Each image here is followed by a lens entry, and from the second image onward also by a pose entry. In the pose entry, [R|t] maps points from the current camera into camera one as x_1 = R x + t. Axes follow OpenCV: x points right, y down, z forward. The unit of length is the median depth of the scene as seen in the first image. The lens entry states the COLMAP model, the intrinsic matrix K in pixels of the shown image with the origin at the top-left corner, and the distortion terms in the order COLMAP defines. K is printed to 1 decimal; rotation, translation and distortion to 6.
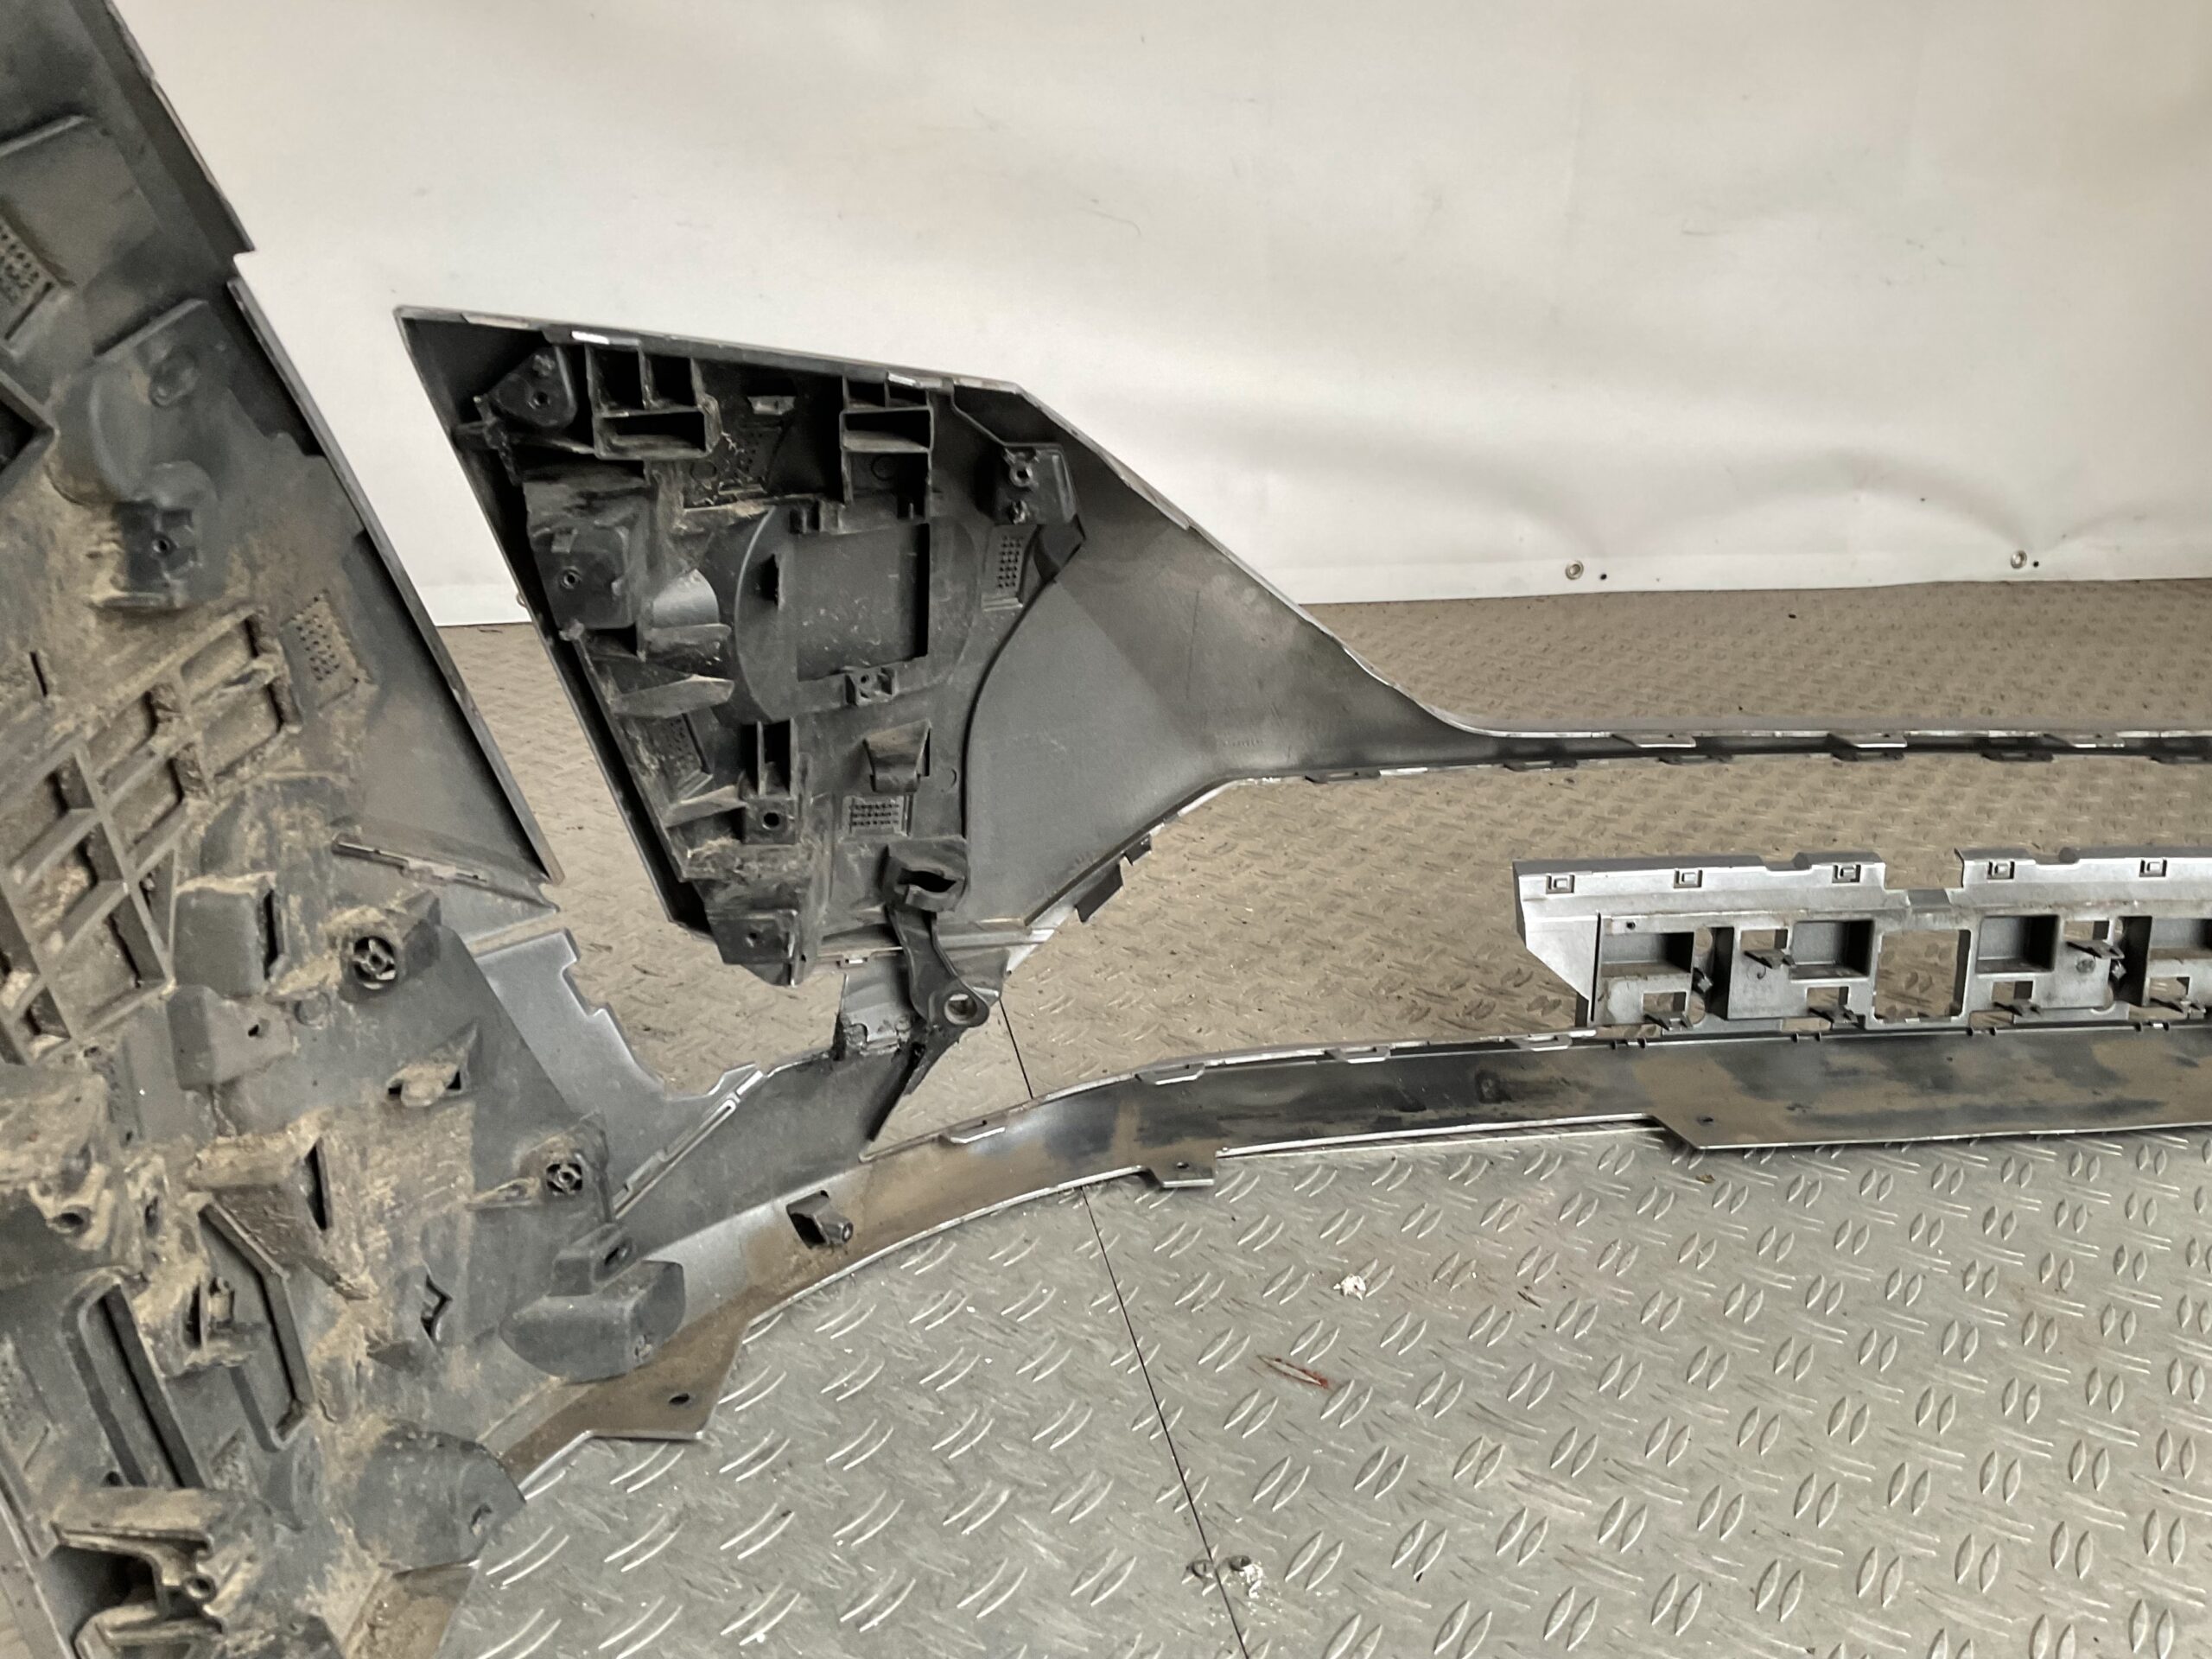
lens RADIAL K [[1837.8, 0, 1121.1], [0, 1837.8, 811.8], [0, 0, 1]] dist [0.080607, -0.158703]
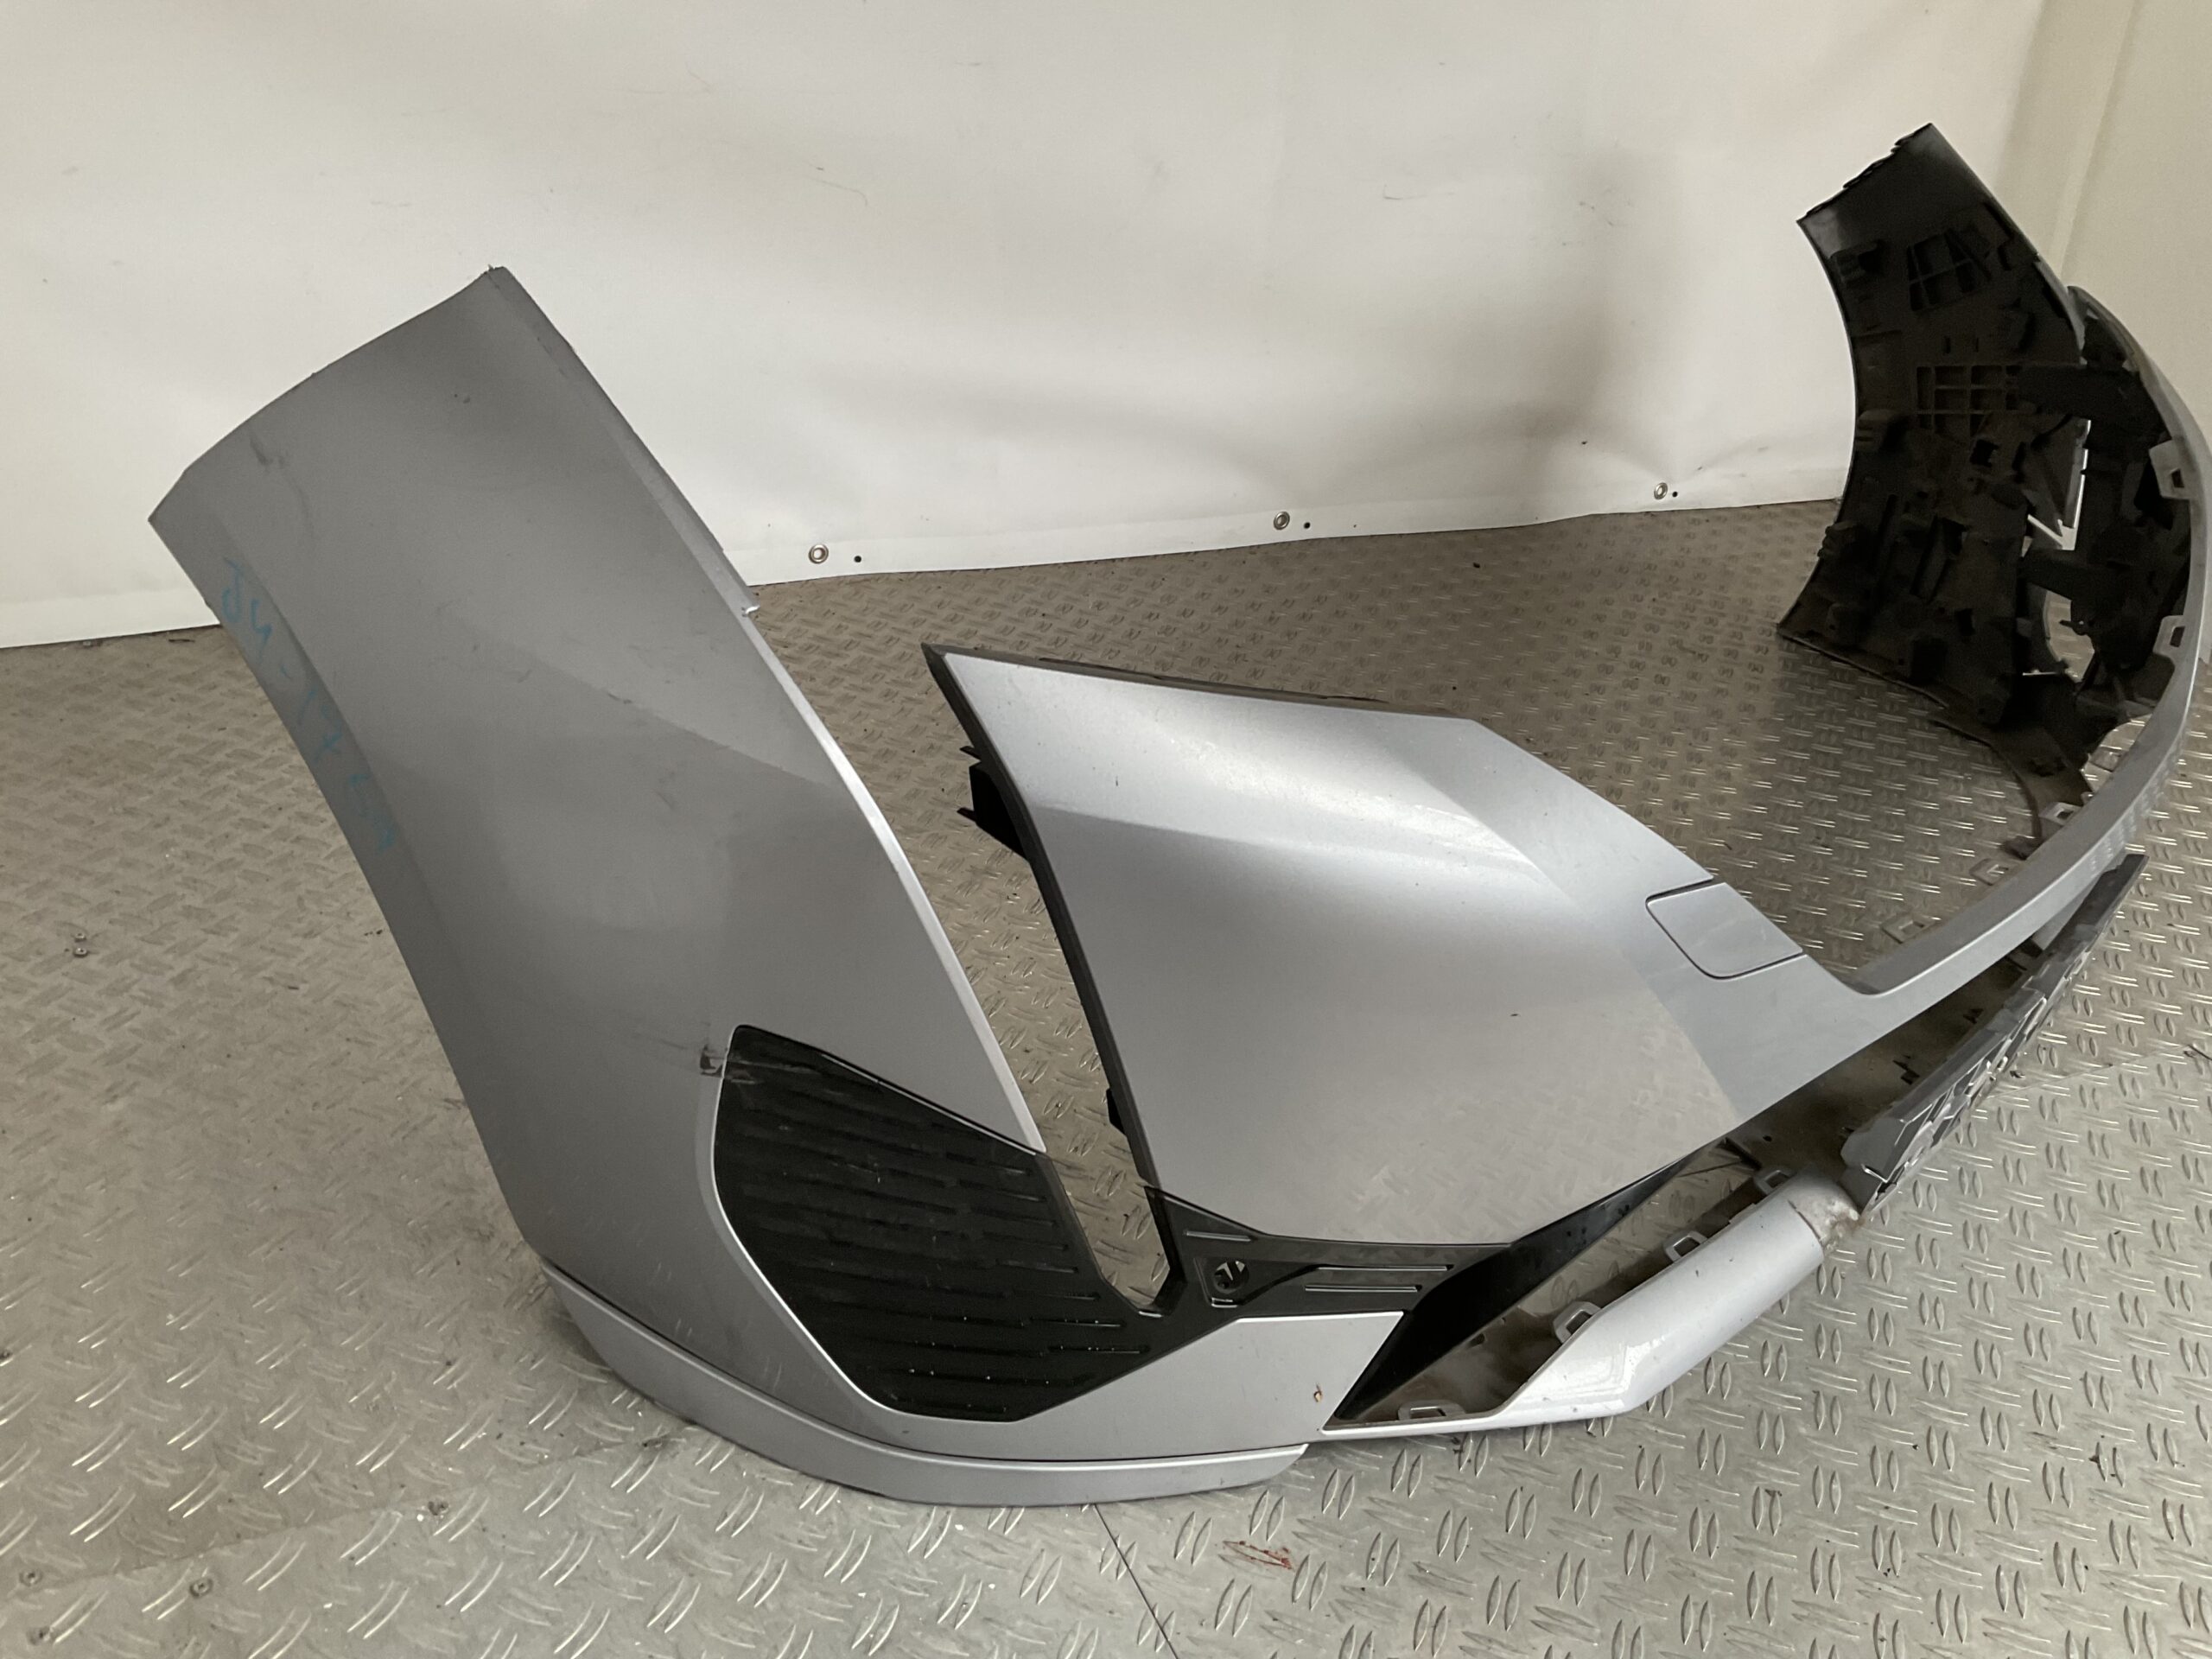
lens RADIAL K [[1837.8, 0, 1121.1], [0, 1837.8, 811.8], [0, 0, 1]] dist [0.080607, -0.158703]
pose [[0.974190, -0.055838, 0.218713, -0.223744], [0.024957, 0.989625, 0.141491, -0.328613], [-0.224344, -0.132381, 0.965477, -0.019861]]
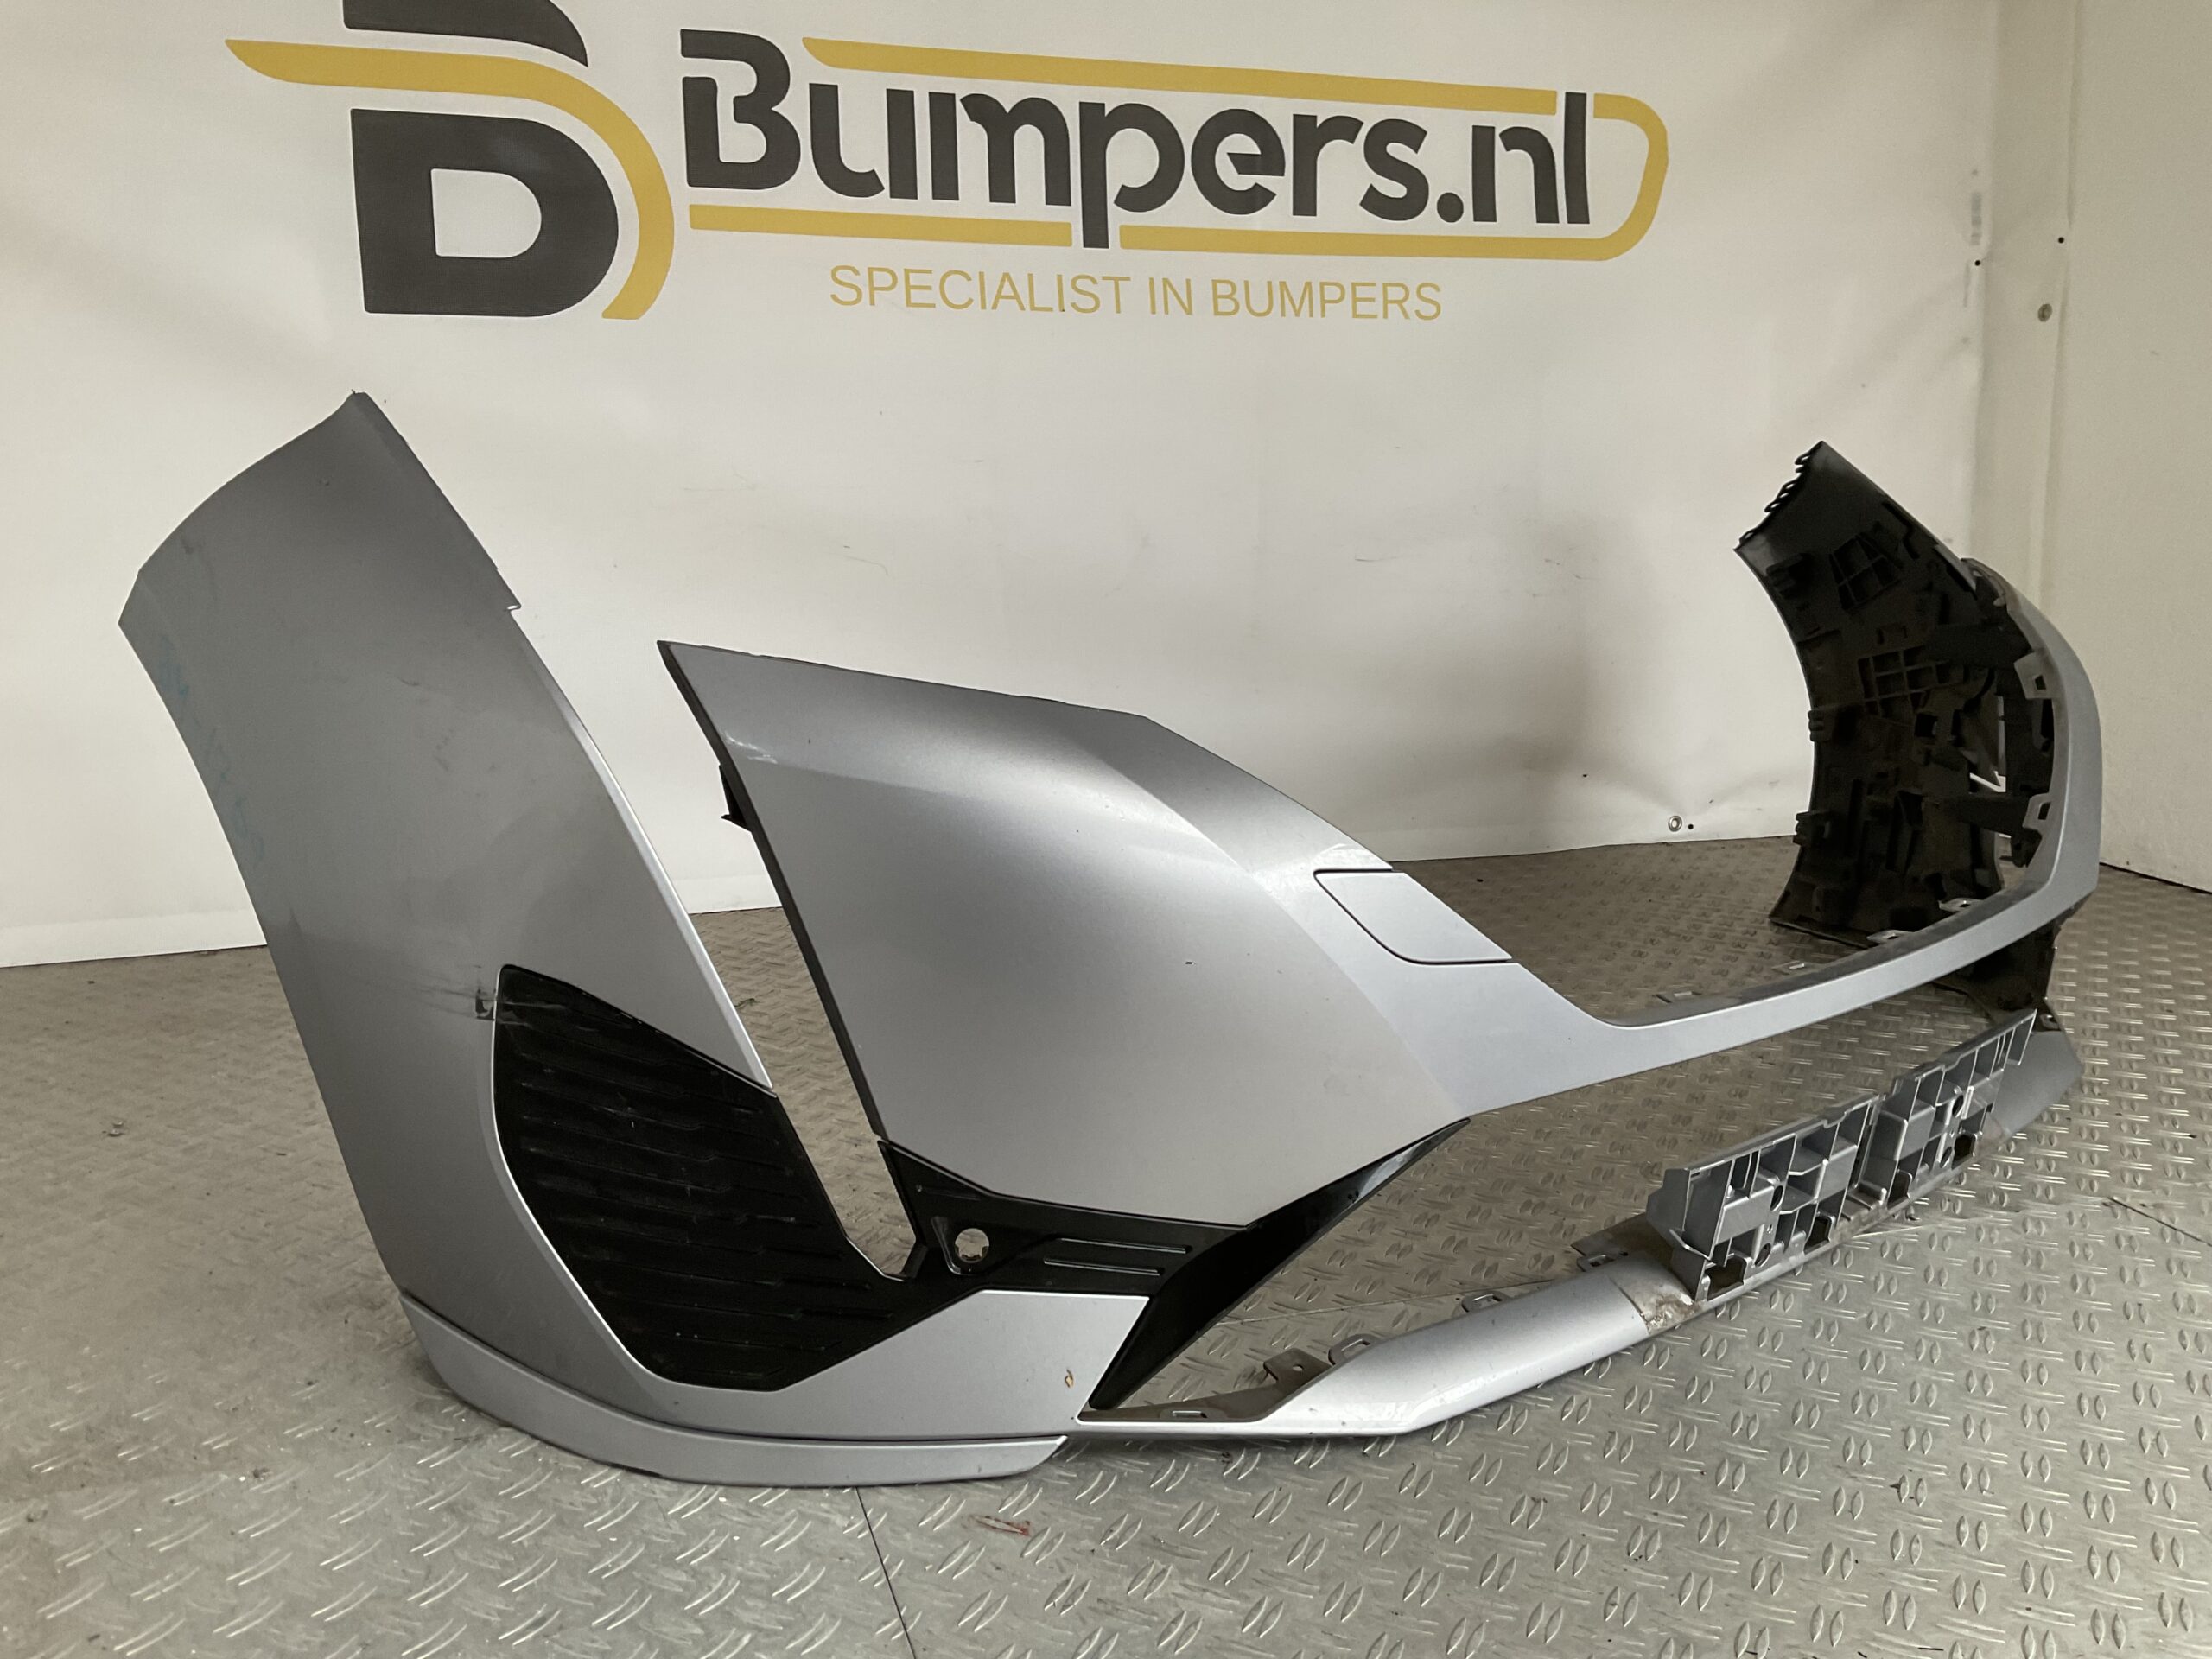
lens RADIAL K [[1837.8, 0, 1121.1], [0, 1837.8, 811.8], [0, 0, 1]] dist [0.080607, -0.158703]
pose [[0.993361, -0.043077, 0.106669, 0.067078], [0.059602, 0.985808, -0.156941, 0.046415], [-0.098395, 0.162256, 0.981831, -0.256455]]
